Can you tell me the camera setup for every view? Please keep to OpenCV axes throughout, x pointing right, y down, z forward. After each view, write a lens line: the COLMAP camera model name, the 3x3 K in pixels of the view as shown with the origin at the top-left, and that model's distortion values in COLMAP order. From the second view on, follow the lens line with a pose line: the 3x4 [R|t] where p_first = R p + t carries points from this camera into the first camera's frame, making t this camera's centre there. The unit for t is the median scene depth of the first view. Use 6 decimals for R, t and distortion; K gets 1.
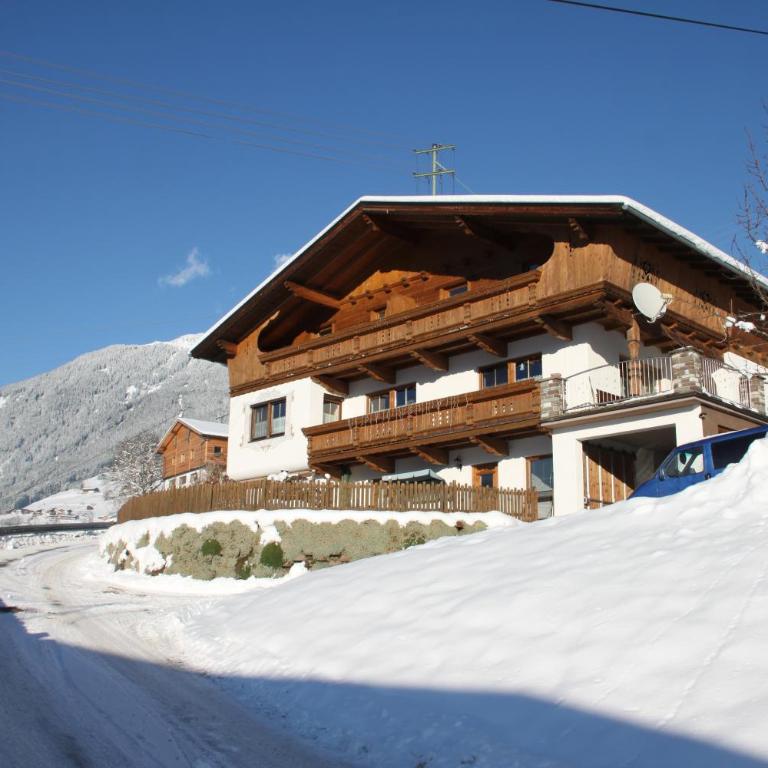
lens RADIAL K [[976.4, 0, 383.7], [0, 976.4, 382.7], [0, 0, 1]] dist [-0.097350, 0.000000]
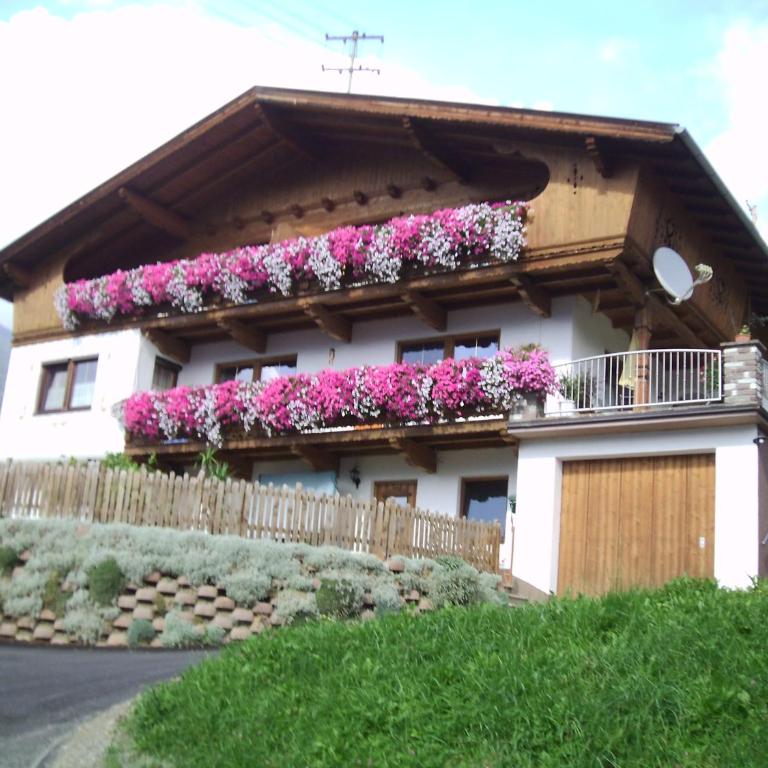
lens RADIAL K [[1143.2, 0, 388.8], [0, 1143.2, 366.0], [0, 0, 1]] dist [-0.229315, 0.000000]
pose [[0.968998, 0.122420, 0.214607, -0.076697], [-0.116921, 0.992407, -0.038180, 0.030813], [-0.217652, 0.011905, 0.975954, 0.198176]]
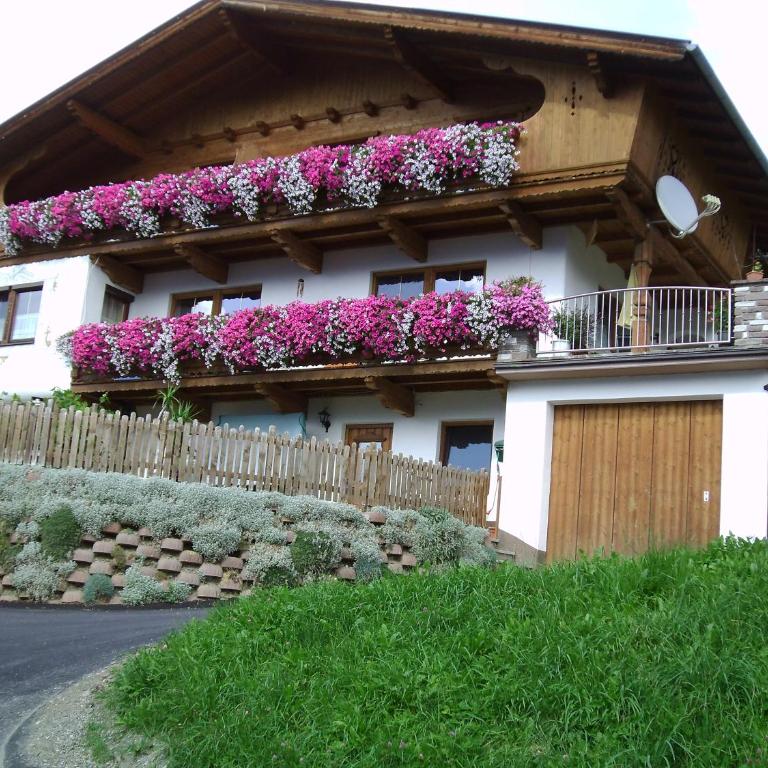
lens RADIAL K [[1226.0, 0, 383.4], [0, 1226.0, 355.7], [0, 0, 1]] dist [-0.224121, 0.000000]
pose [[0.958664, 0.126276, 0.254986, -0.087717], [-0.131004, 0.991381, 0.001573, 0.033145], [-0.252590, -0.034912, 0.966943, 0.213438]]
